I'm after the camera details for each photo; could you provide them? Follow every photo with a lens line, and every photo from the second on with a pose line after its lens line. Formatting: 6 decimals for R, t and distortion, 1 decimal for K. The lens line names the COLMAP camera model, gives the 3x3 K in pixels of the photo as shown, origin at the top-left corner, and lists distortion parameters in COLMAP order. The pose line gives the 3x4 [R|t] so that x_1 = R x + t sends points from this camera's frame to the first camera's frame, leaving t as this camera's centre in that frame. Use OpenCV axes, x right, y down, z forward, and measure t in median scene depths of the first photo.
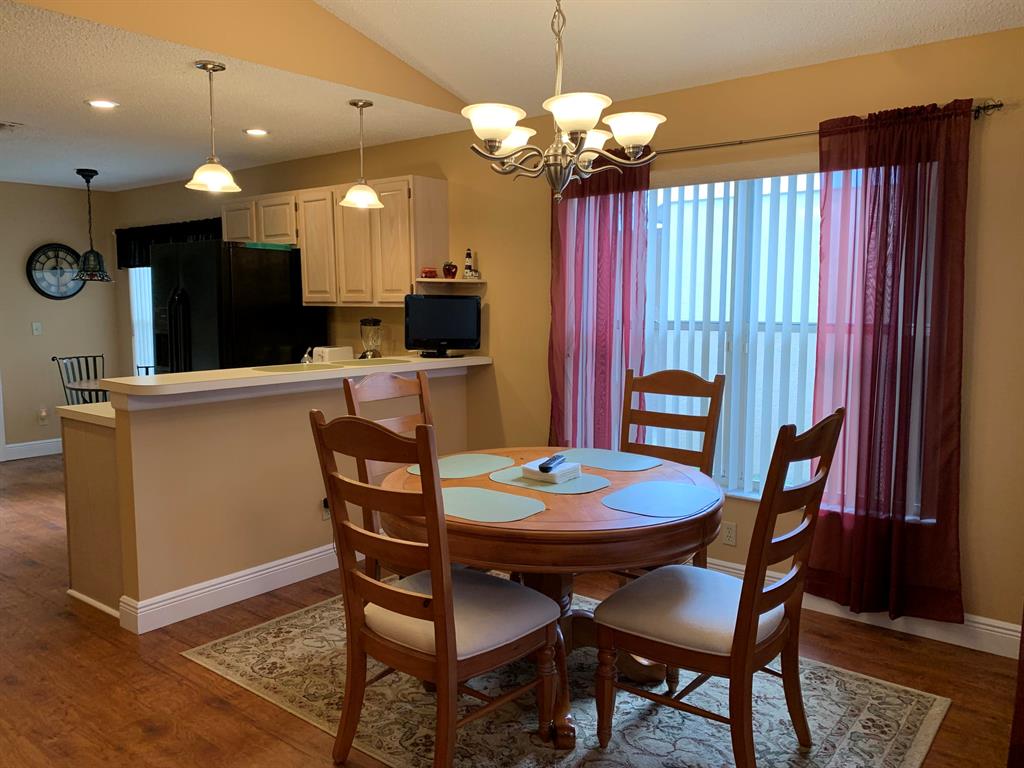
lens RADIAL K [[792.0, 0, 503.3], [0, 792.0, 388.5], [0, 0, 1]] dist [0.059164, -0.076740]
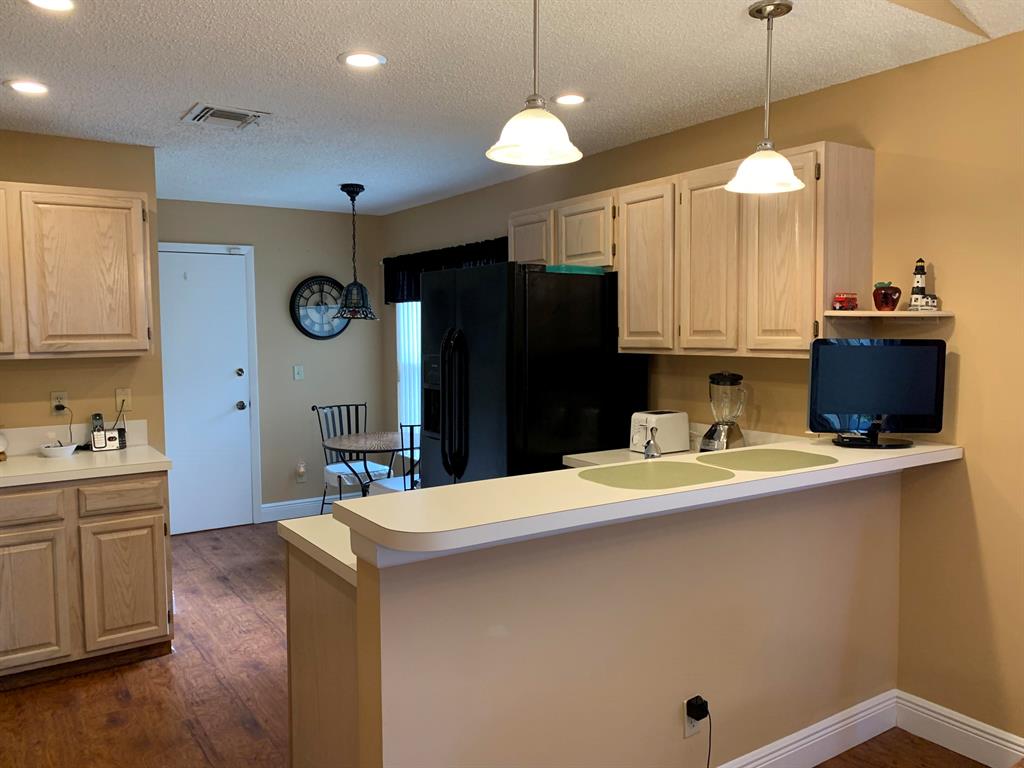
lens RADIAL K [[792.0, 0, 522.1], [0, 792.0, 387.7], [0, 0, 1]] dist [0.059164, -0.076740]
pose [[0.960665, 0.014584, -0.277325, -0.143639], [-0.024909, 0.999120, -0.033744, -0.048716], [0.276589, 0.039325, 0.960183, 0.317578]]
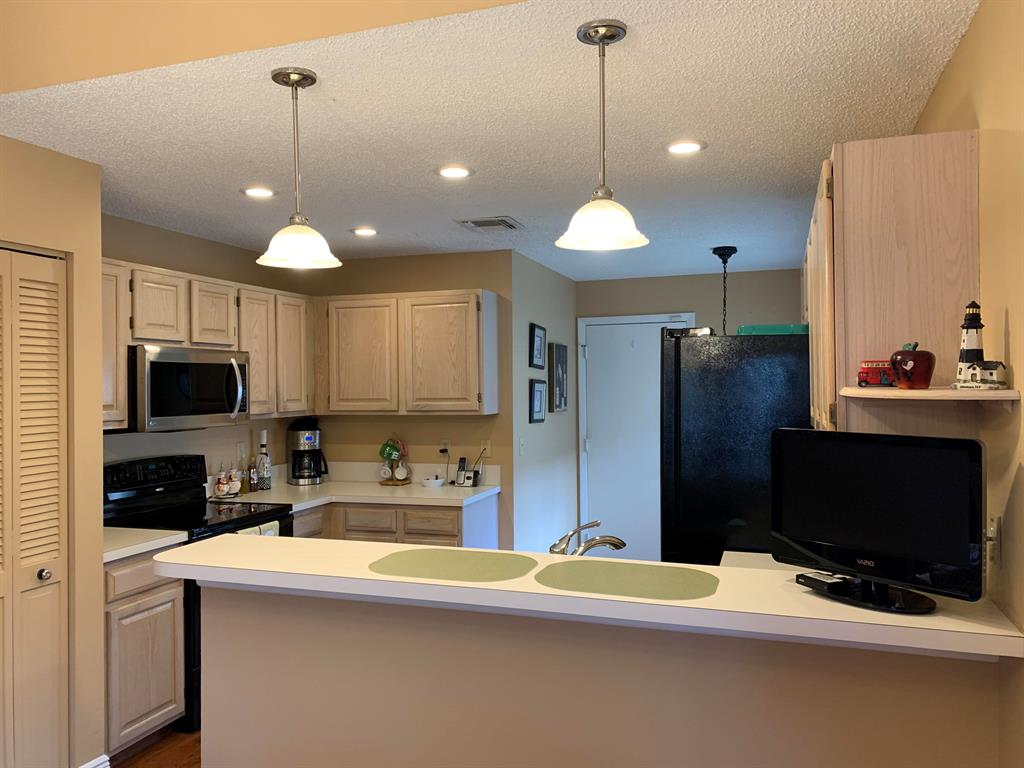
lens RADIAL K [[792.0, 0, 511.0], [0, 792.0, 383.5], [0, 0, 1]] dist [0.059164, -0.076740]
pose [[0.363452, -0.002413, -0.931610, 0.188536], [-0.098128, 0.994335, -0.040858, -0.095331], [0.926431, 0.106267, 0.361156, 0.613829]]
